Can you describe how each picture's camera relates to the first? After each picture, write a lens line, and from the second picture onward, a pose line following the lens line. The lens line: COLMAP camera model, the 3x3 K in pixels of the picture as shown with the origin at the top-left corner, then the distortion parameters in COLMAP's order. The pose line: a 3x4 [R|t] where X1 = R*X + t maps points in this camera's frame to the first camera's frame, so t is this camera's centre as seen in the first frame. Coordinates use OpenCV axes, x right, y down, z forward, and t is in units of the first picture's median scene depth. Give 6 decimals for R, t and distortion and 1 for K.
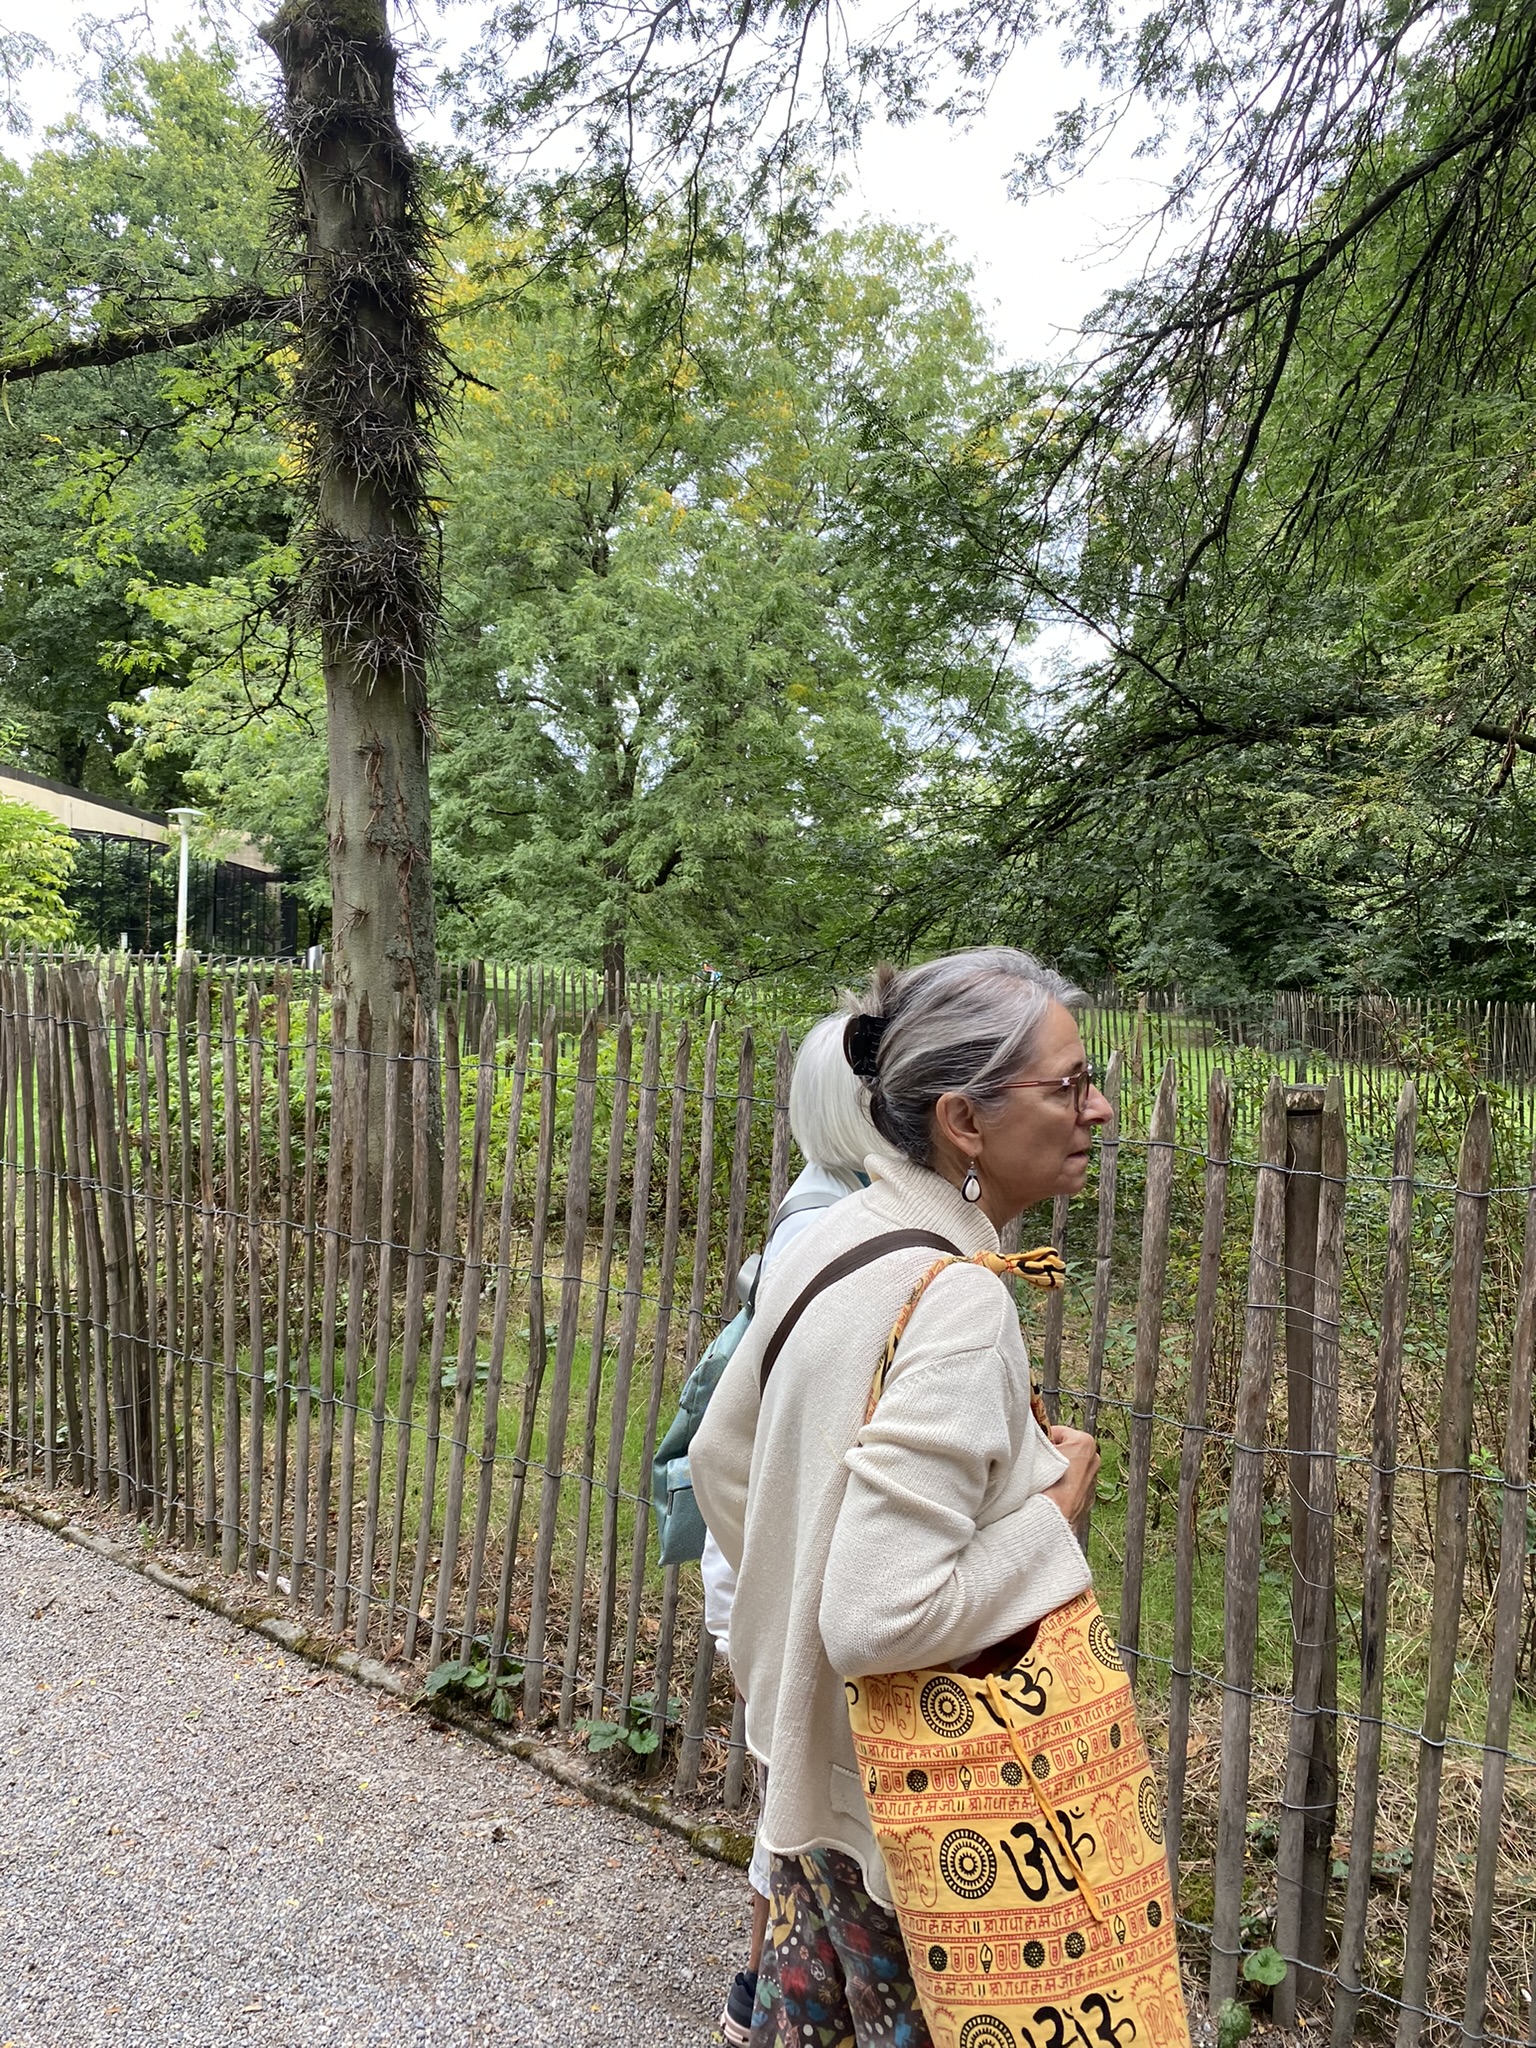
lens RADIAL K [[1544.5, 0, 776.3], [0, 1544.5, 925.4], [0, 0, 1]] dist [0.036220, -0.002098]
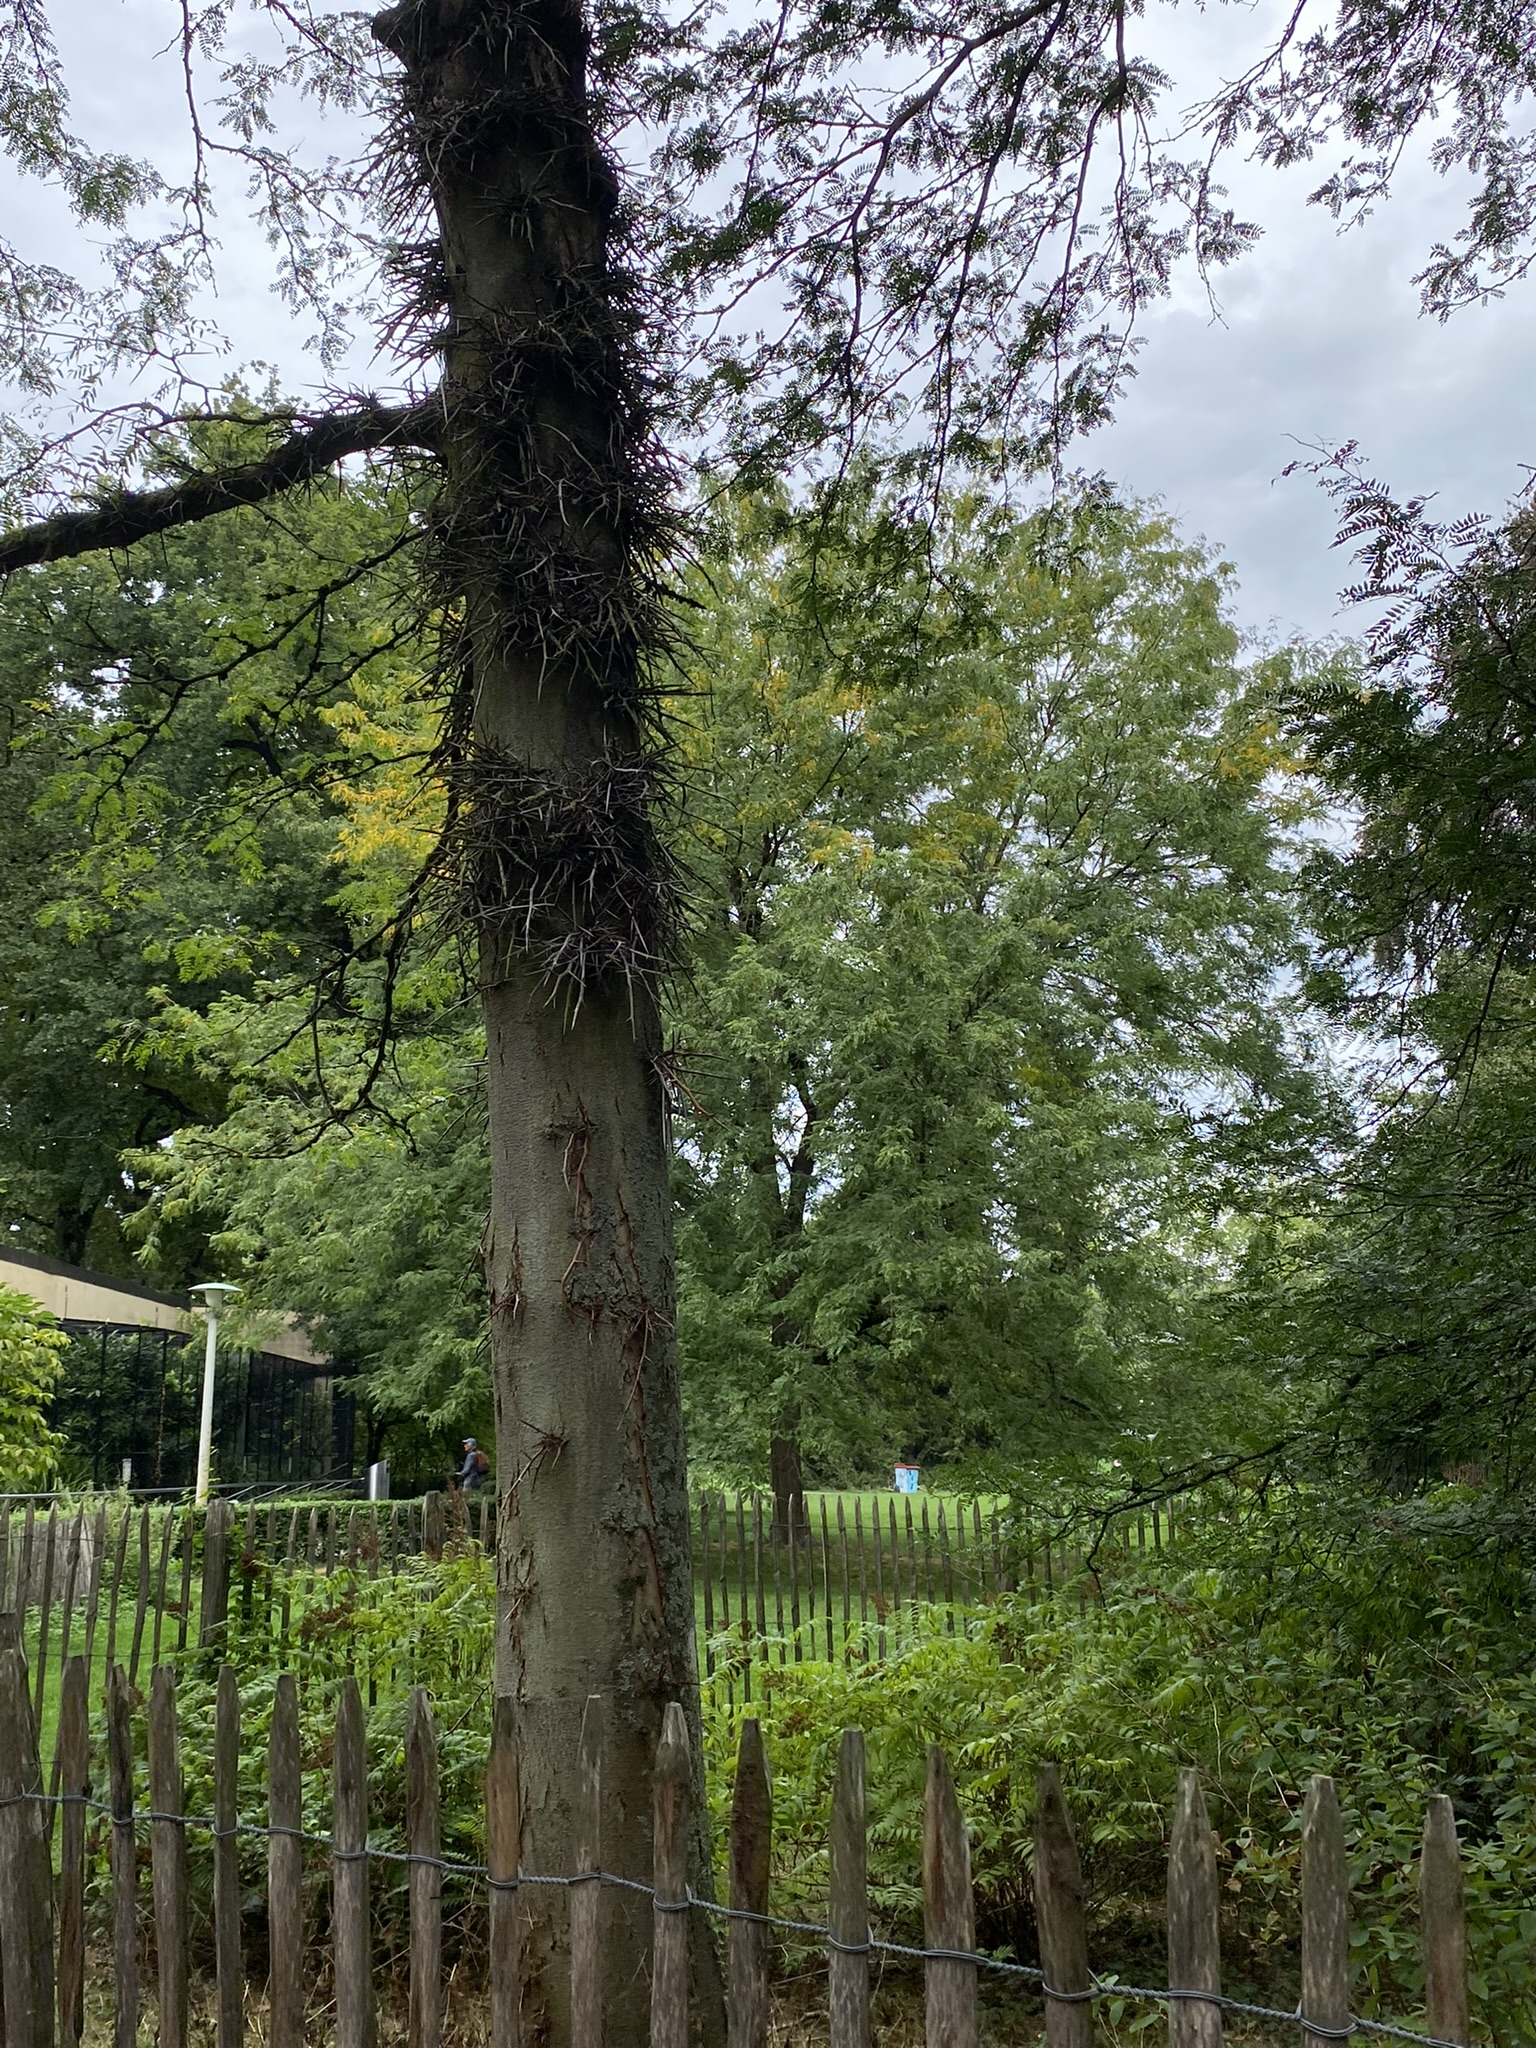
lens RADIAL K [[1995.6, 0, 834.9], [0, 1995.6, 950.8], [0, 0, 1]] dist [0.306305, -0.863790]
pose [[0.996314, -0.059293, -0.061985, -0.057219], [0.044301, 0.974475, -0.220083, -0.006797], [0.073452, 0.216525, 0.973510, 0.142538]]
